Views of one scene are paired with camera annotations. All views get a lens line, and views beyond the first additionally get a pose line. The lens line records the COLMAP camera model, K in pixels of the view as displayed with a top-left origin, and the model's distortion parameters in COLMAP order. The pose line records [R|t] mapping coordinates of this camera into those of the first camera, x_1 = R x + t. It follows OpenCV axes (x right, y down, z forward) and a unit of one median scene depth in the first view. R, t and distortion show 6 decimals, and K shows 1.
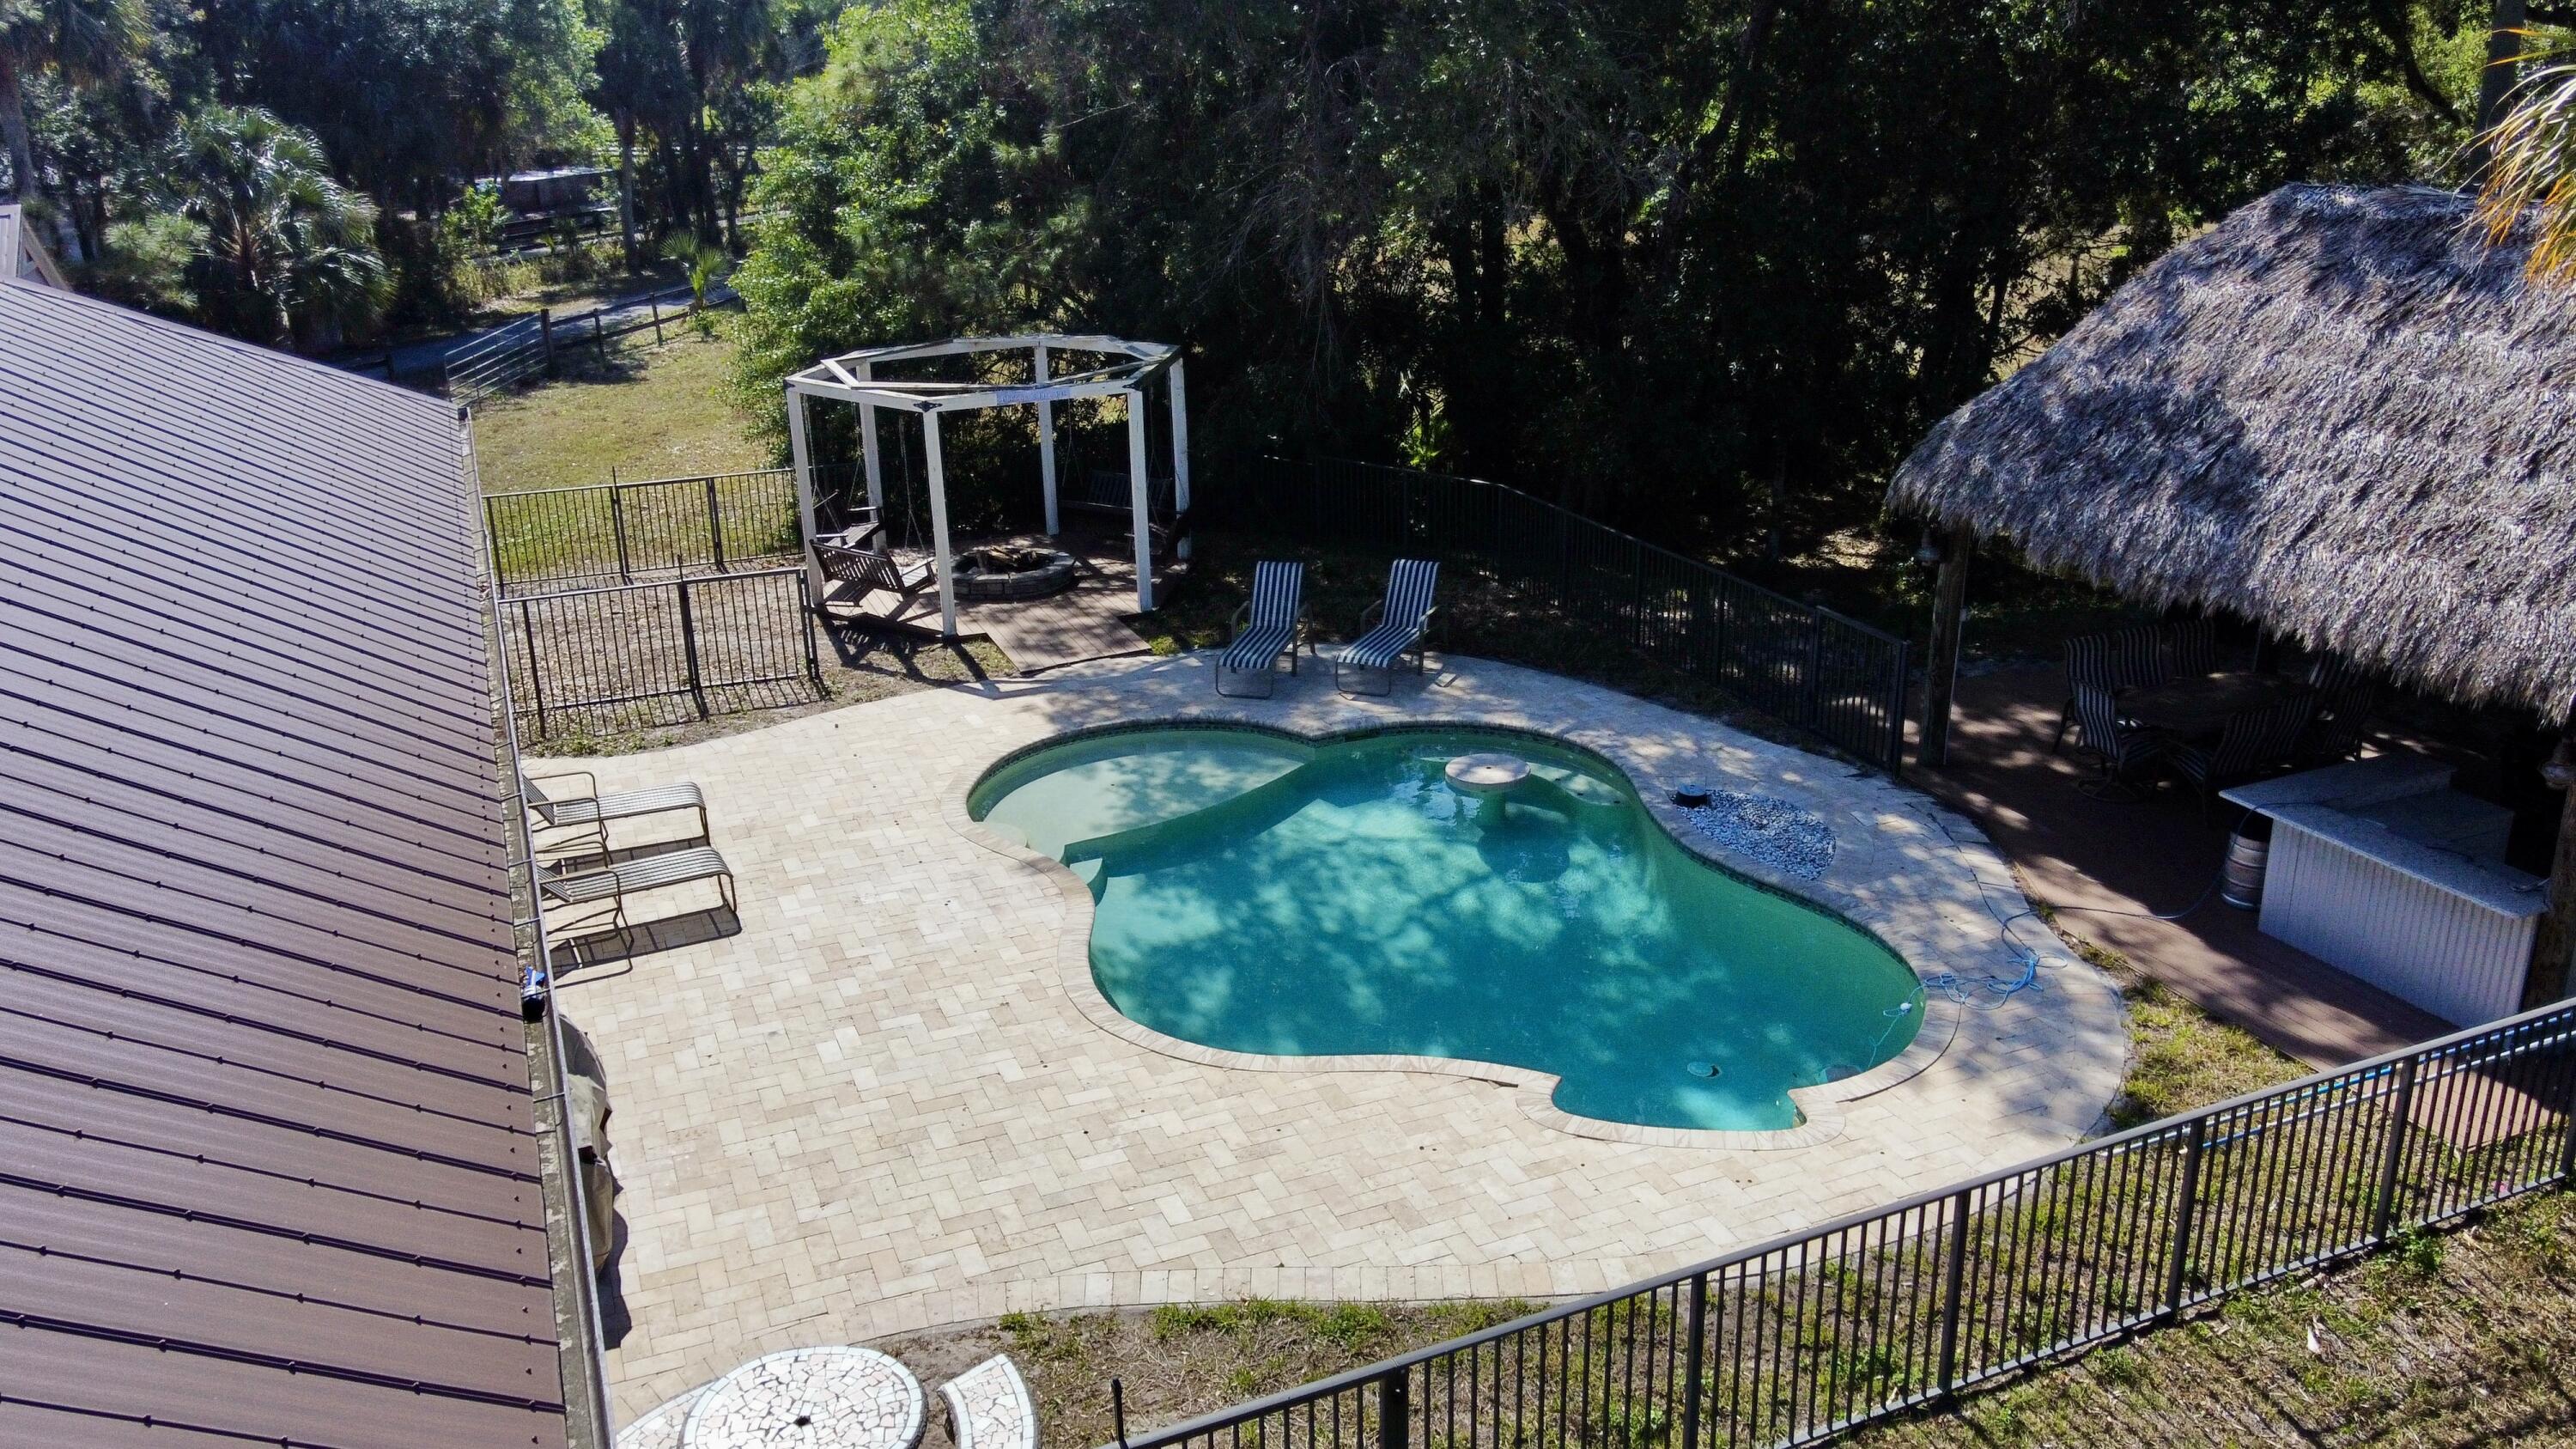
lens RADIAL K [[1953.4, 0, 1289.6], [0, 1953.4, 729.7], [0, 0, 1]] dist [0.003559, 0.027872]
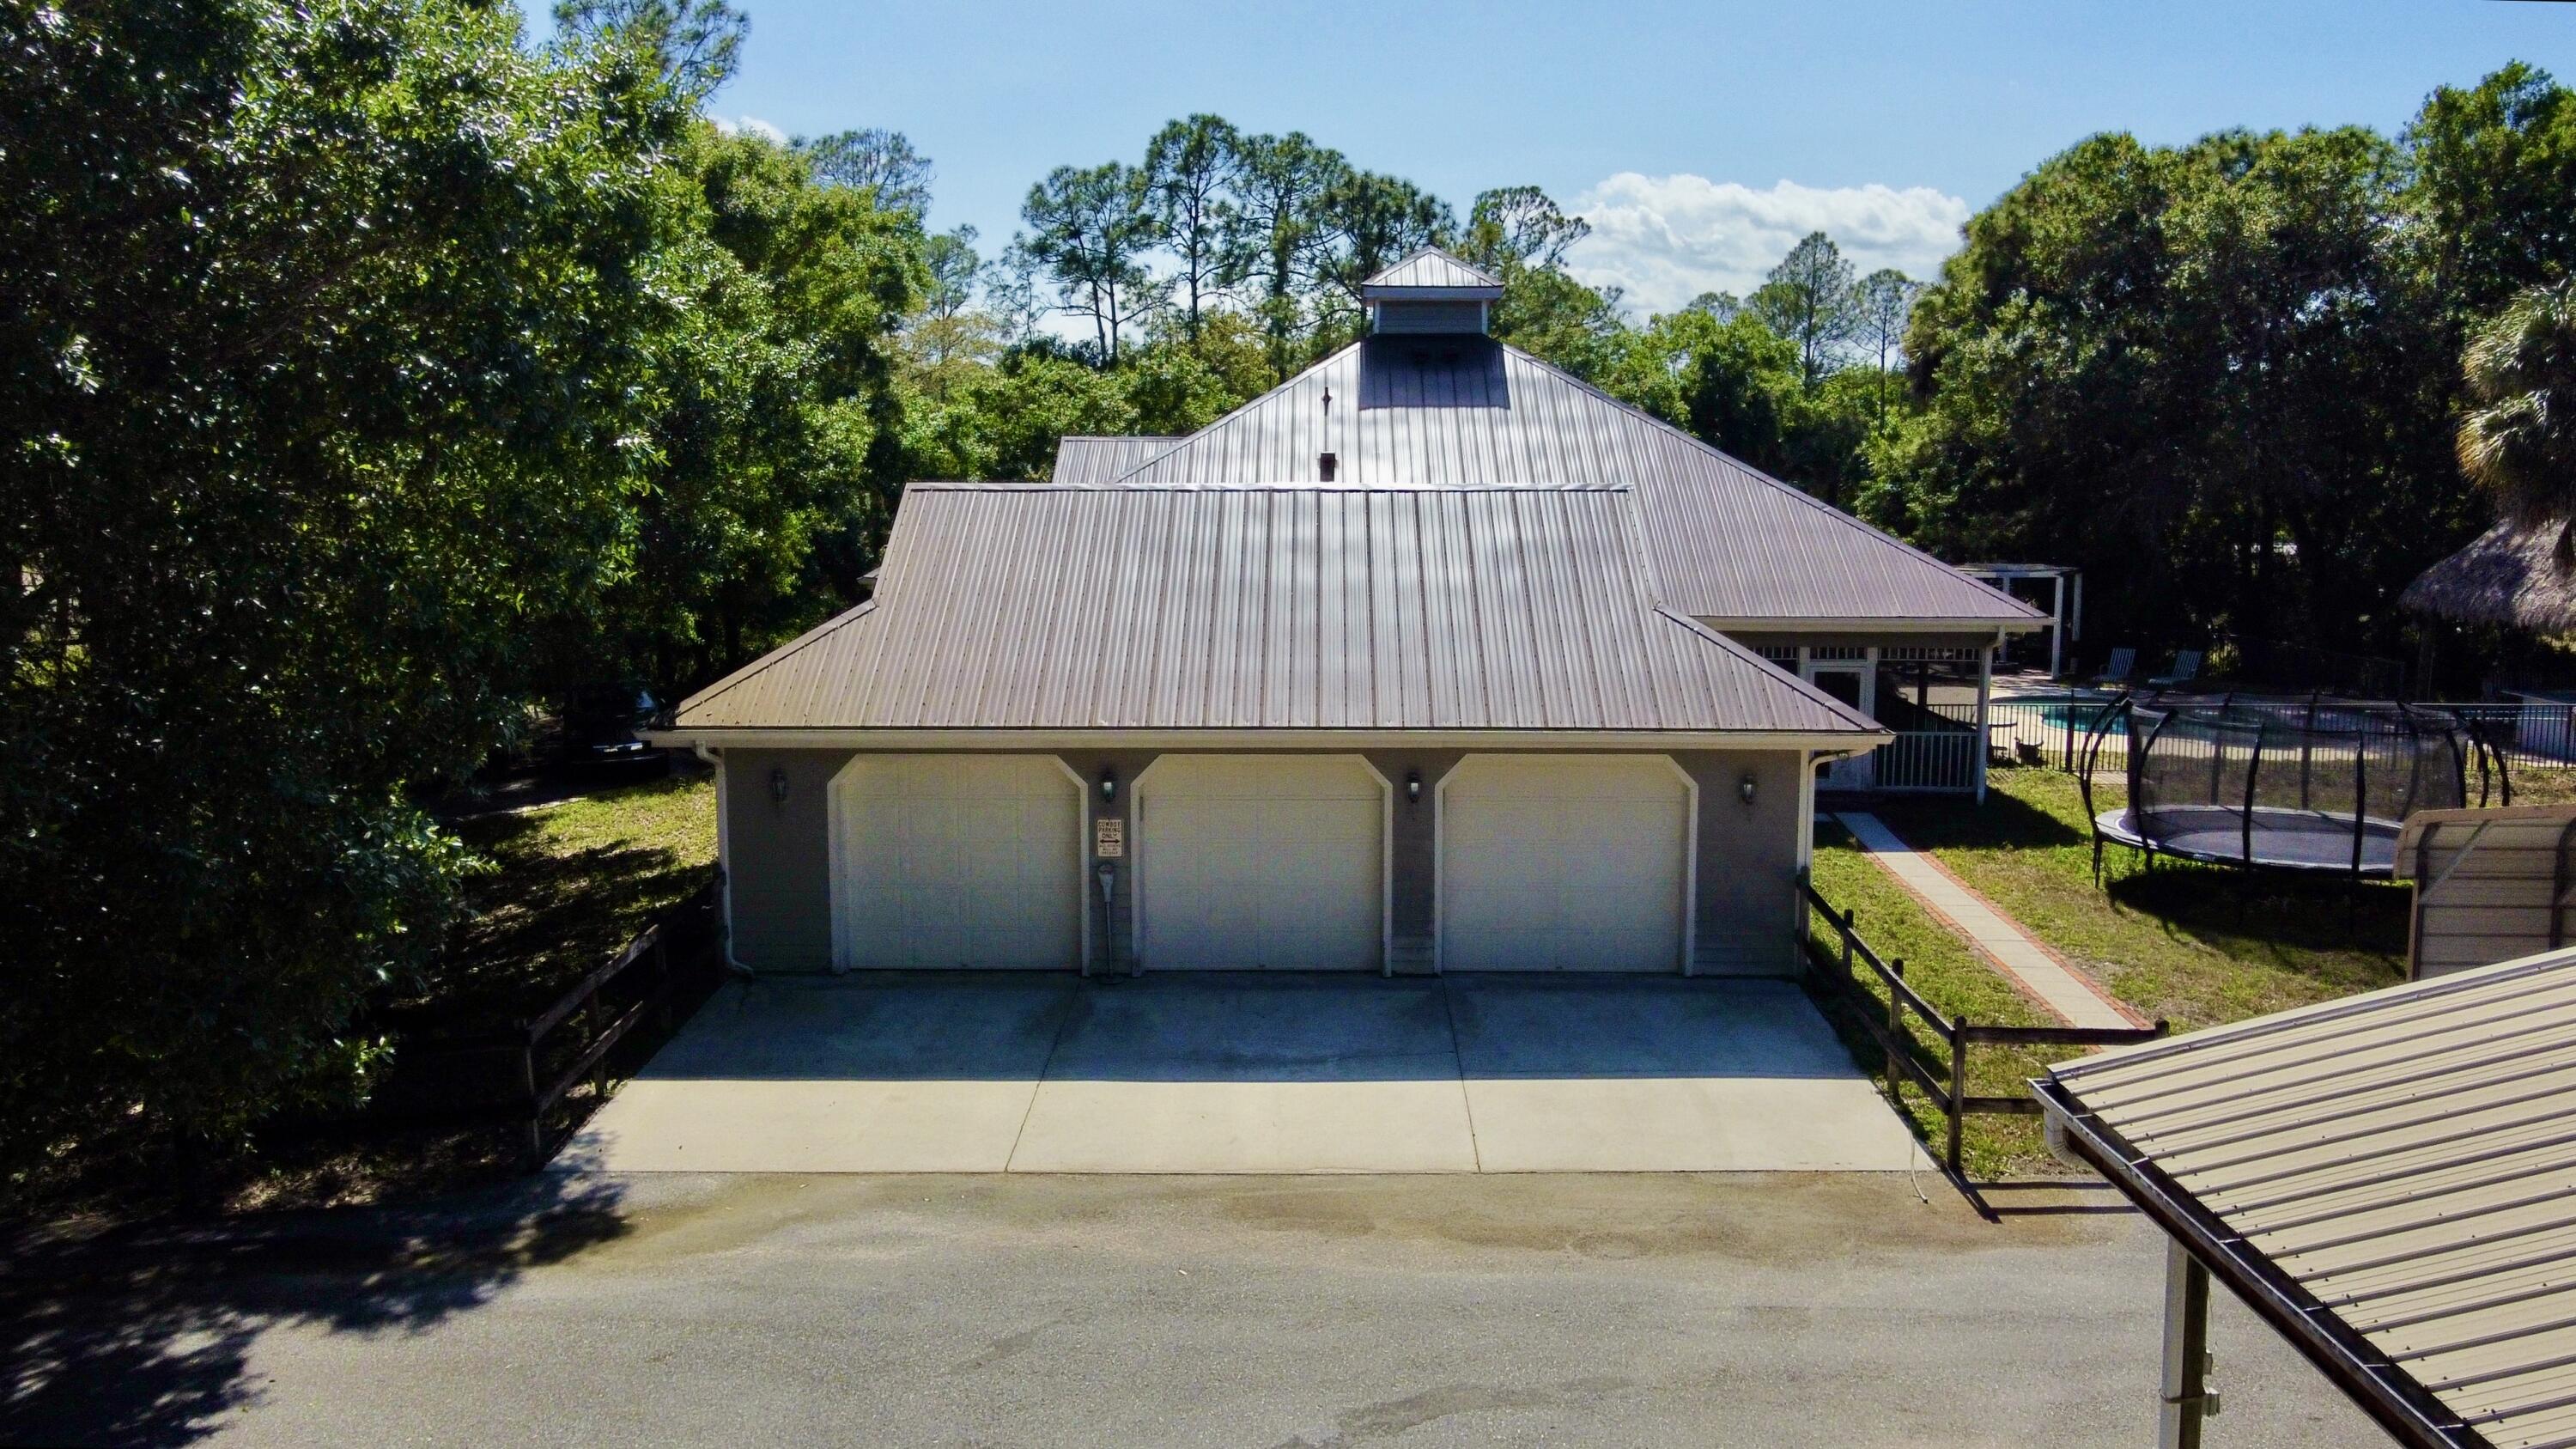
lens RADIAL K [[1953.4, 0, 1293.1], [0, 1953.4, 723.2], [0, 0, 1]] dist [0.003559, 0.027872]
pose [[0.902159, 0.075422, -0.424759, 0.107293], [-0.161670, 0.971953, -0.170791, 0.586334], [0.399965, 0.222751, 0.889050, -1.468088]]
